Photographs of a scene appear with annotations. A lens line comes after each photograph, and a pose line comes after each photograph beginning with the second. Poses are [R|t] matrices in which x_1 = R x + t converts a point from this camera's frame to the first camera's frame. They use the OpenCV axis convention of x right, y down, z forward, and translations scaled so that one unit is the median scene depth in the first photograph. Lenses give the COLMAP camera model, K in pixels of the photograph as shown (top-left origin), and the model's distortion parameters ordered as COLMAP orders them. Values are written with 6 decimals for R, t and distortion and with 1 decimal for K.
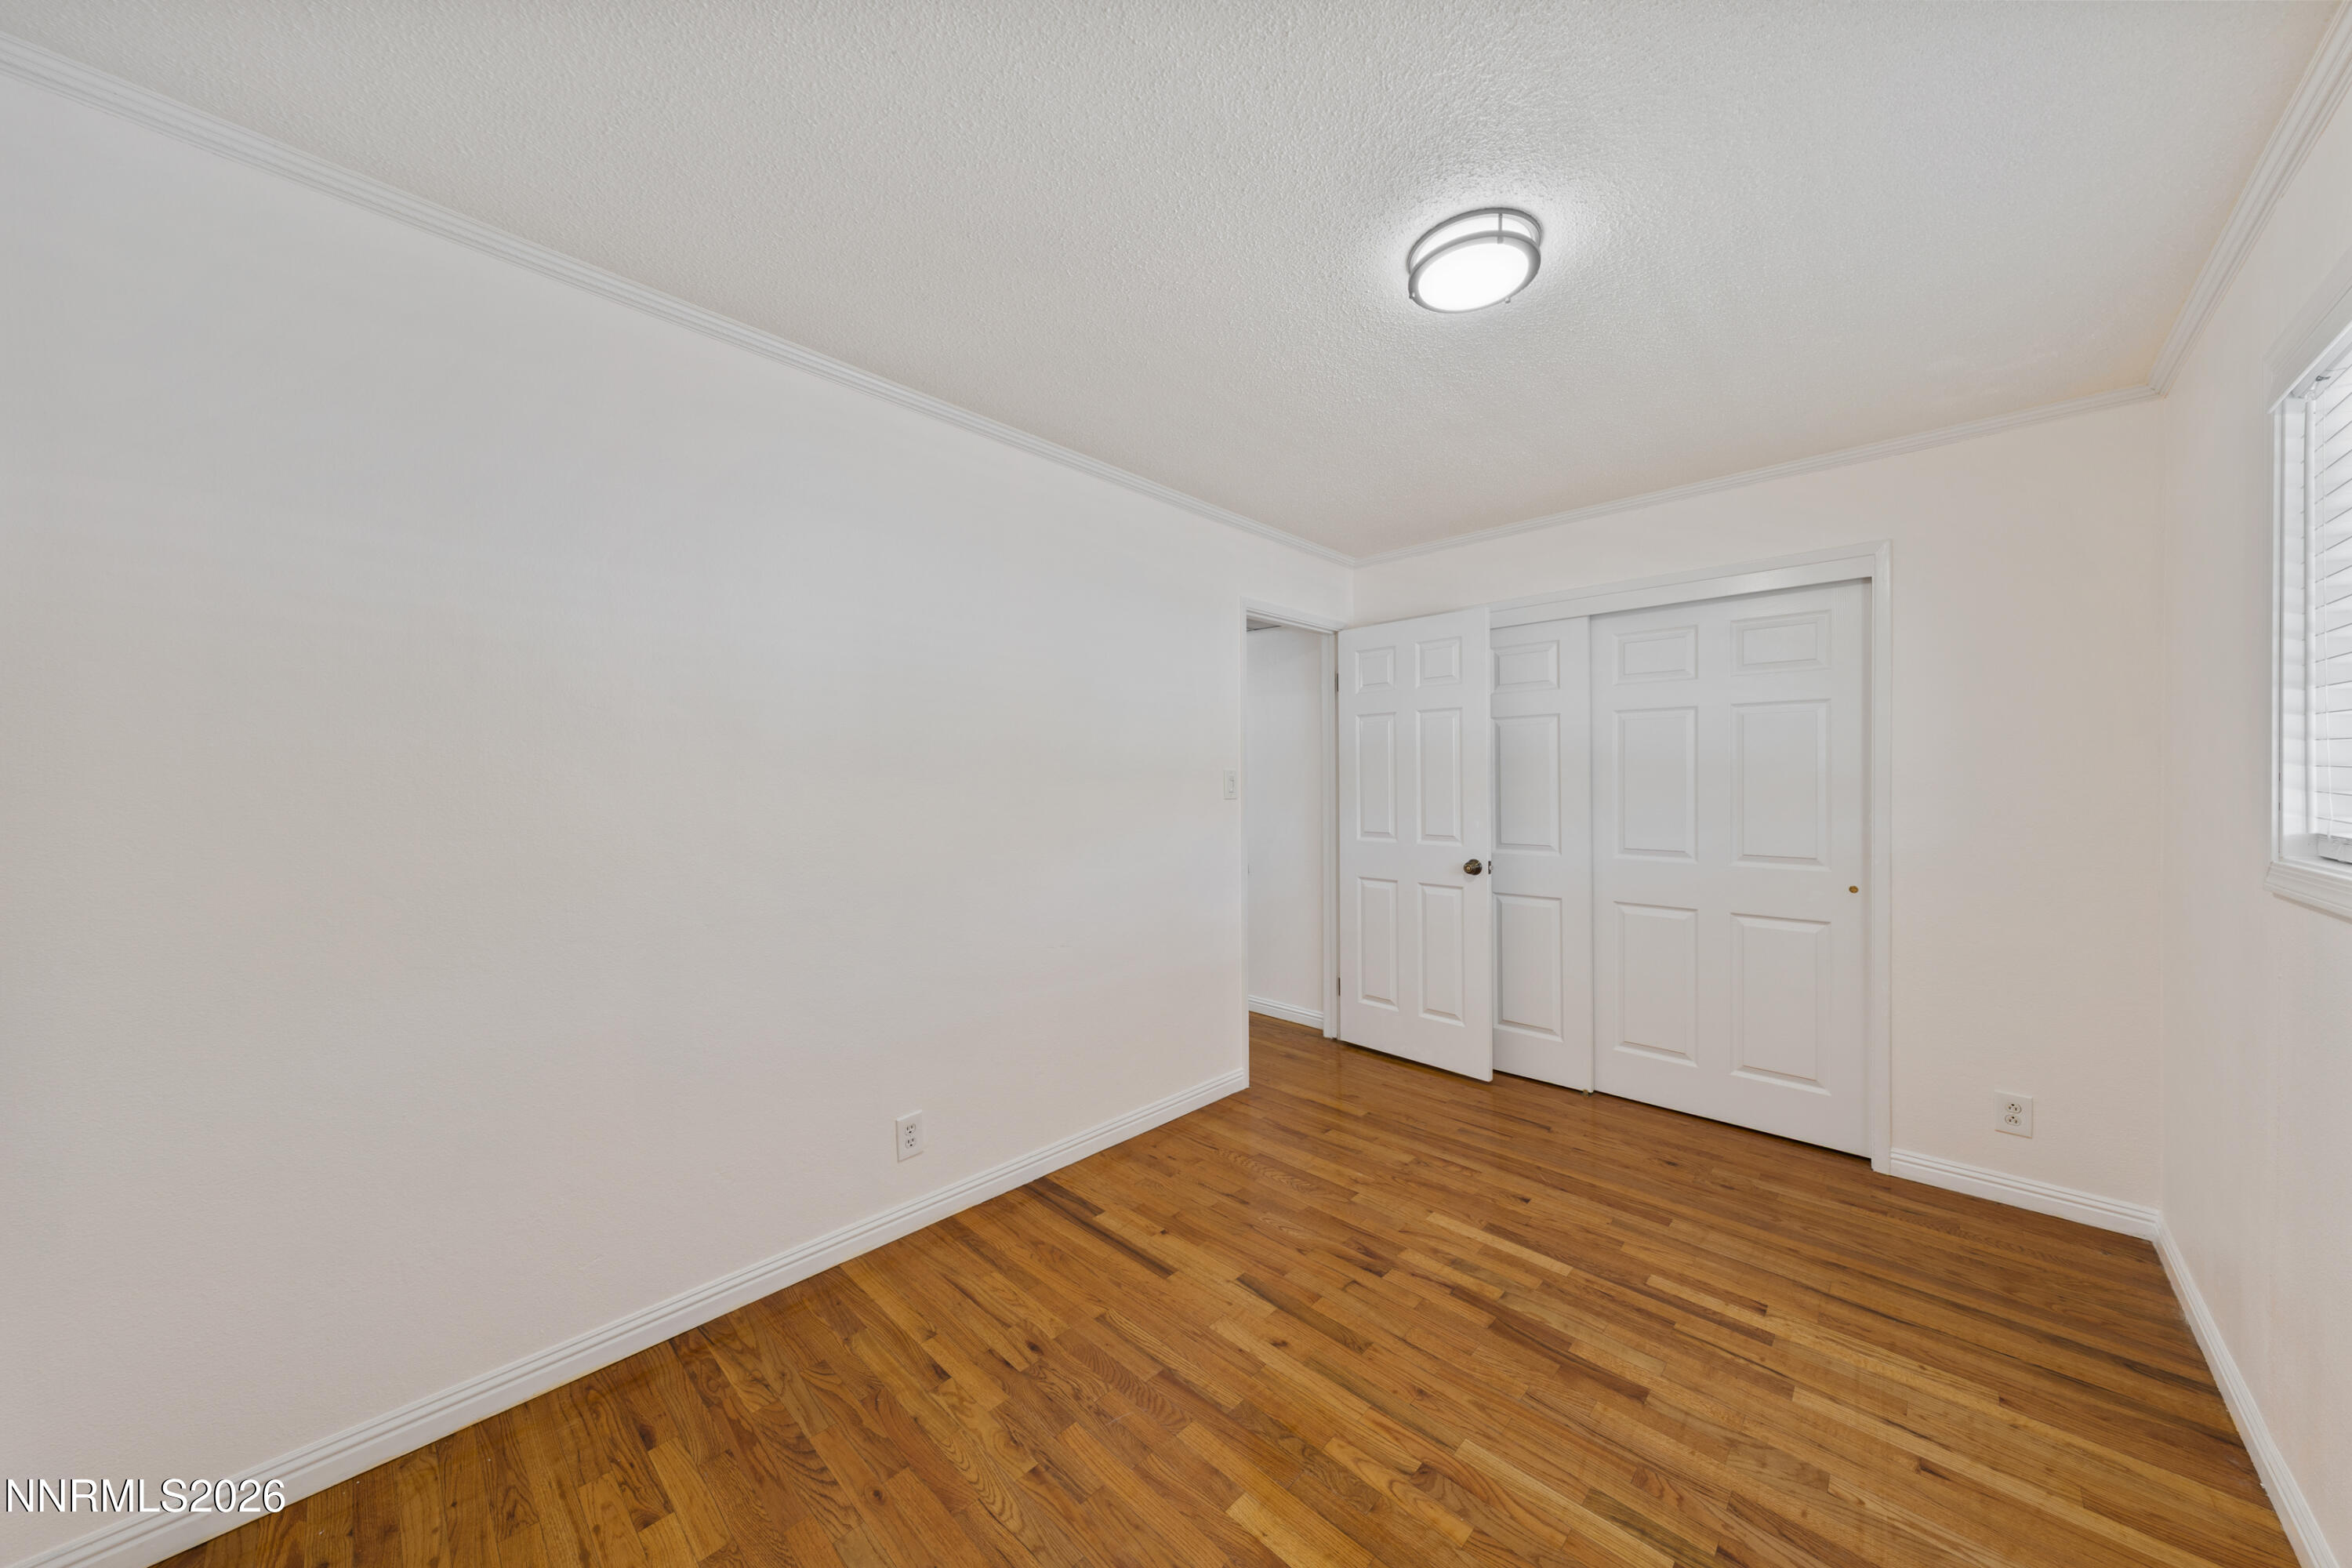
lens RADIAL K [[800.7, 0, 1179.8], [0, 800.7, 779.4], [0, 0, 1]] dist [-0.002806, 0.001102]
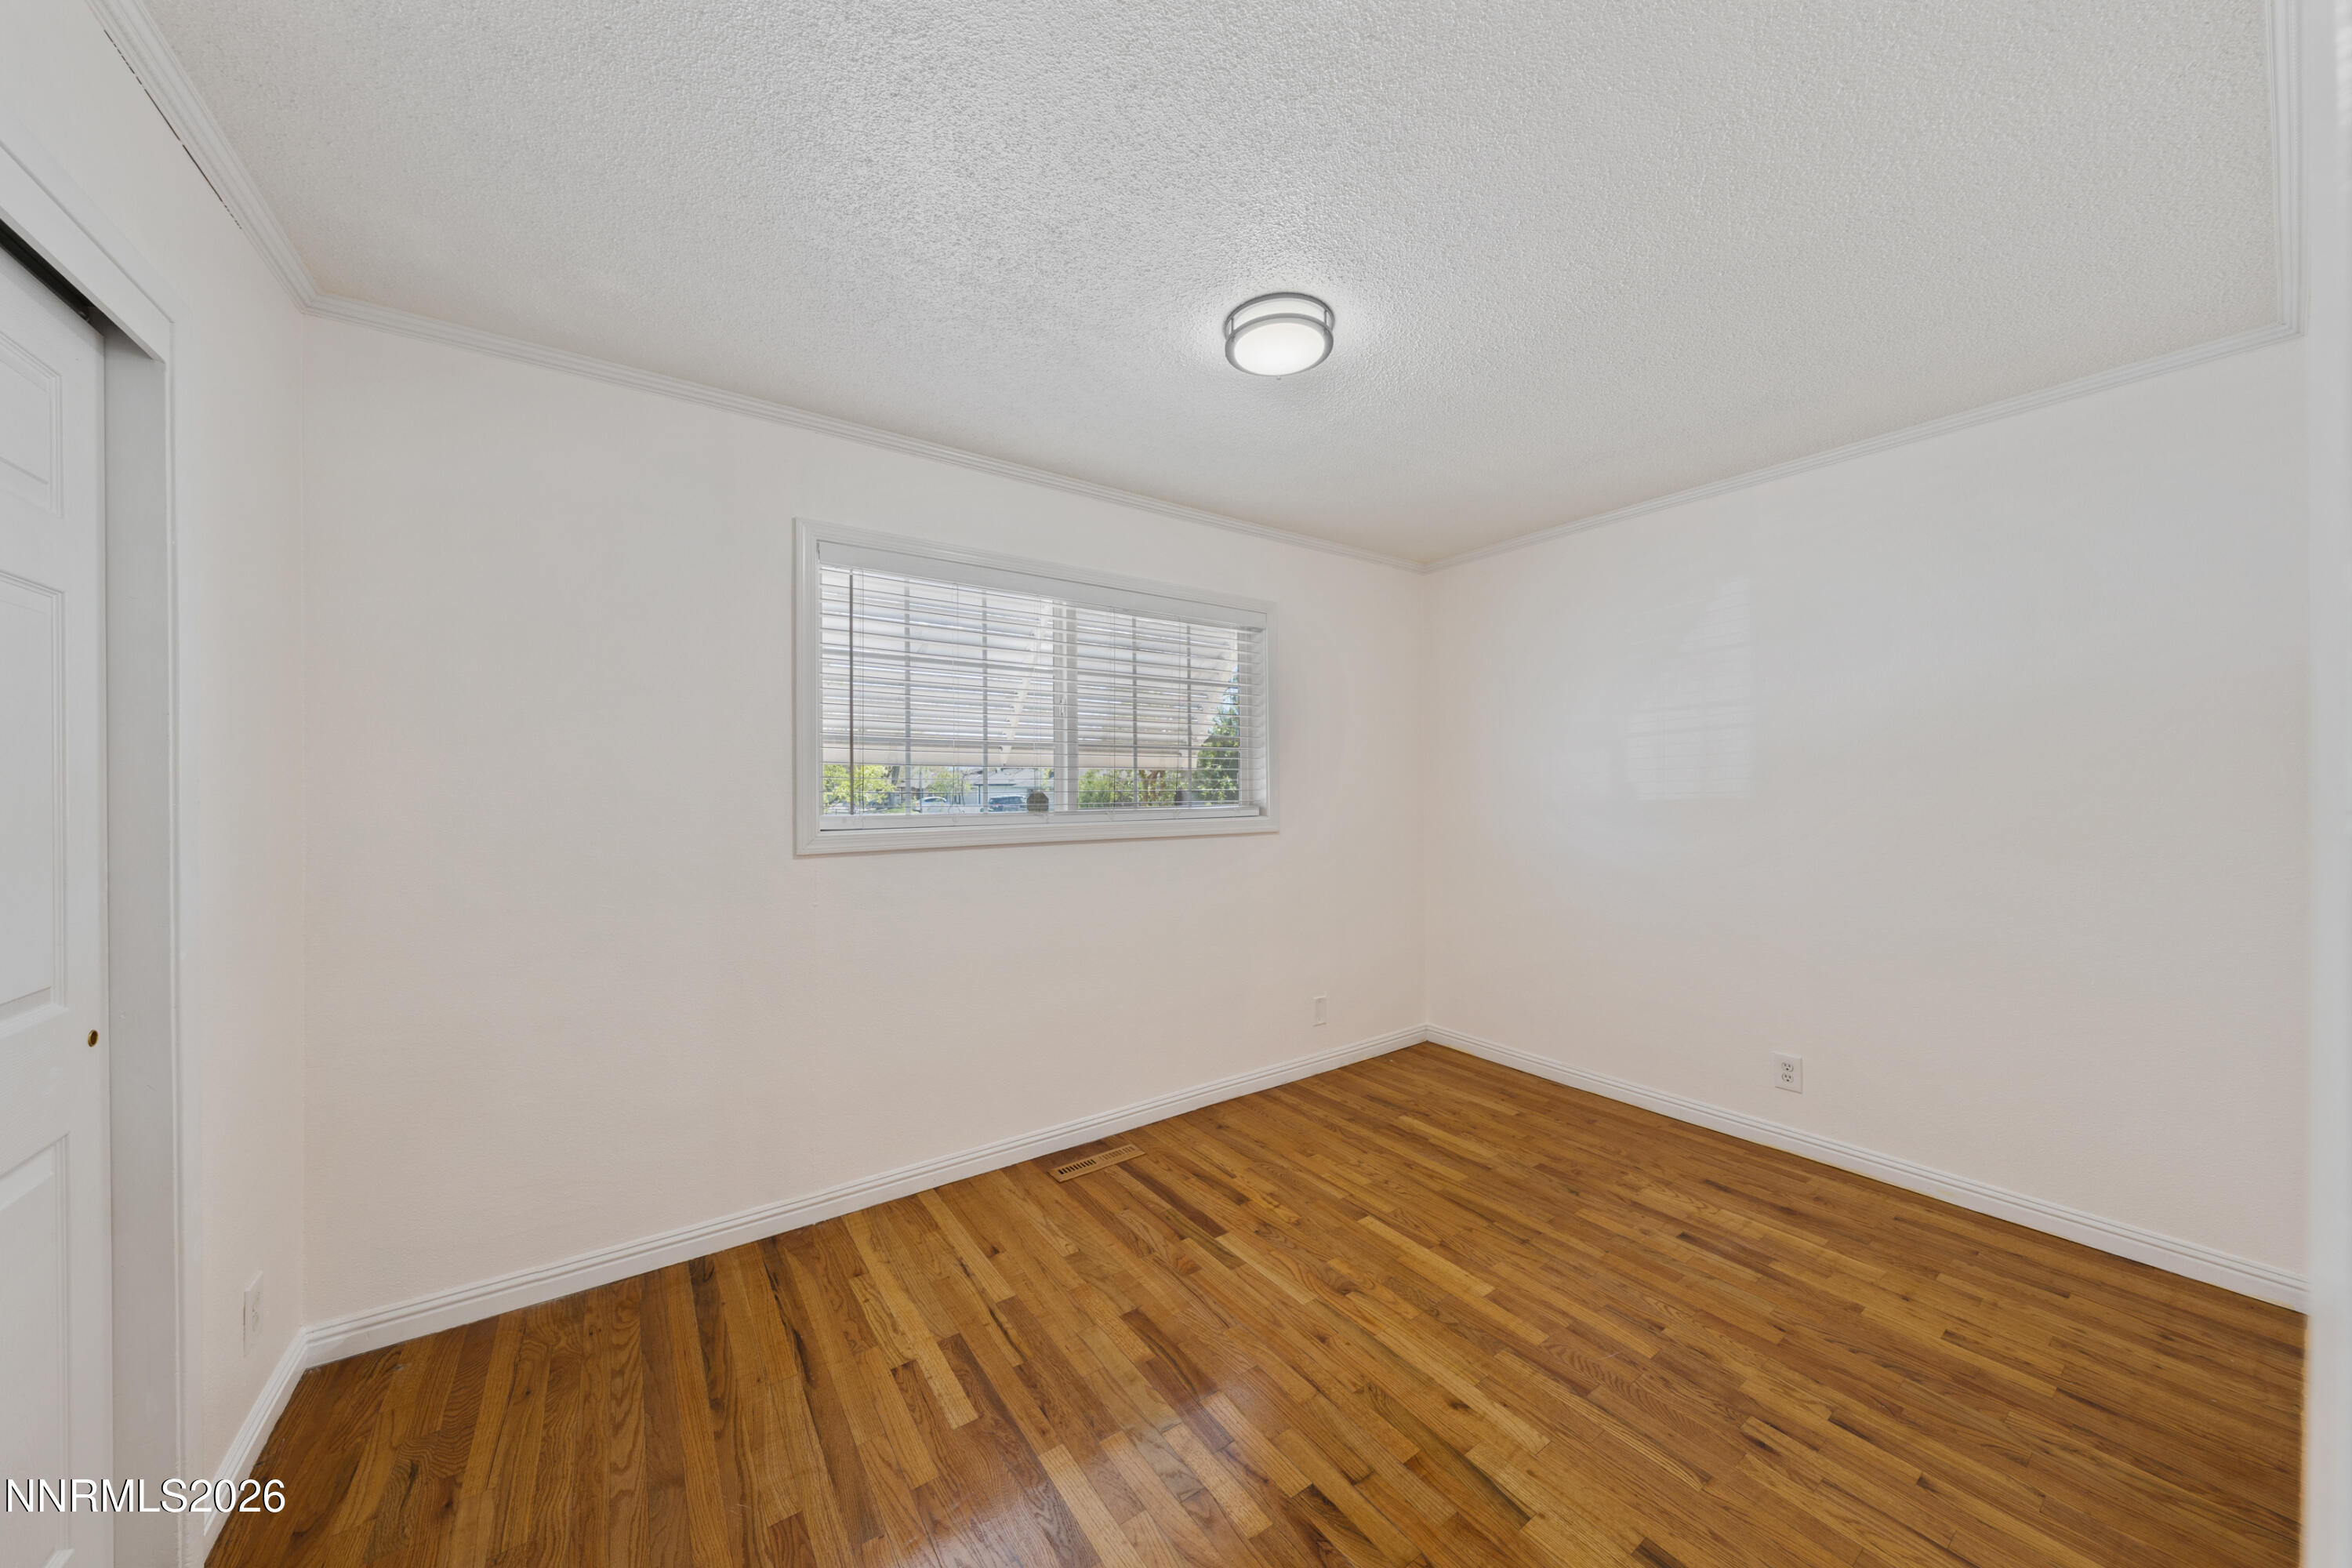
lens RADIAL K [[800.7, 0, 1169.0], [0, 800.7, 785.5], [0, 0, 1]] dist [-0.002806, 0.001102]
pose [[-0.979089, 0.001975, 0.203425, 0.275310], [0.002833, 0.999988, 0.003928, -0.002426], [-0.203415, 0.004422, -0.979083, 2.048220]]
